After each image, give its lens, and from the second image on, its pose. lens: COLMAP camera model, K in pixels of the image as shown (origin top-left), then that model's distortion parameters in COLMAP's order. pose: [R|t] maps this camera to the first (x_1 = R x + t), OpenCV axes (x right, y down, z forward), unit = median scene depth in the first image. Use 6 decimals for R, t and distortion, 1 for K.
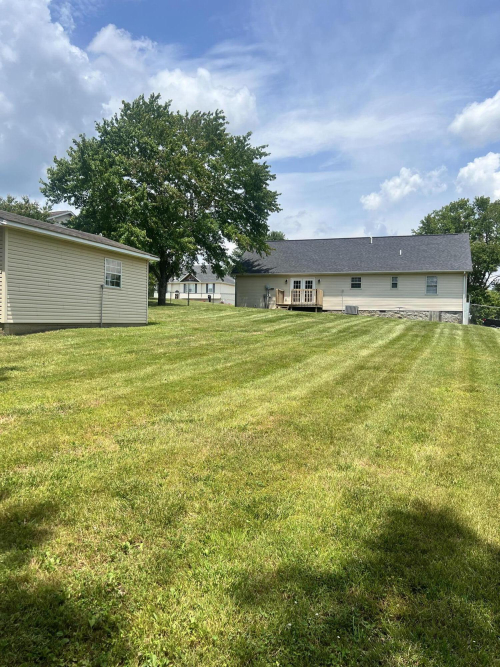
lens RADIAL K [[490.8, 0, 250.0], [0, 490.8, 333.5], [0, 0, 1]] dist [0.079724, -0.060314]
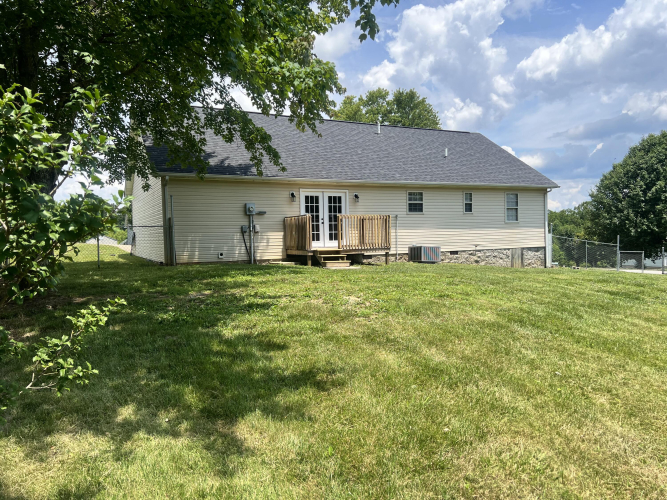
lens RADIAL K [[490.8, 0, 330.2], [0, 490.8, 252.6], [0, 0, 1]] dist [0.079724, -0.060314]
pose [[0.680350, -0.068072, 0.729719, -0.237224], [0.056973, 0.997576, 0.039941, -0.072652], [-0.730670, 0.014400, 0.682579, 0.682627]]
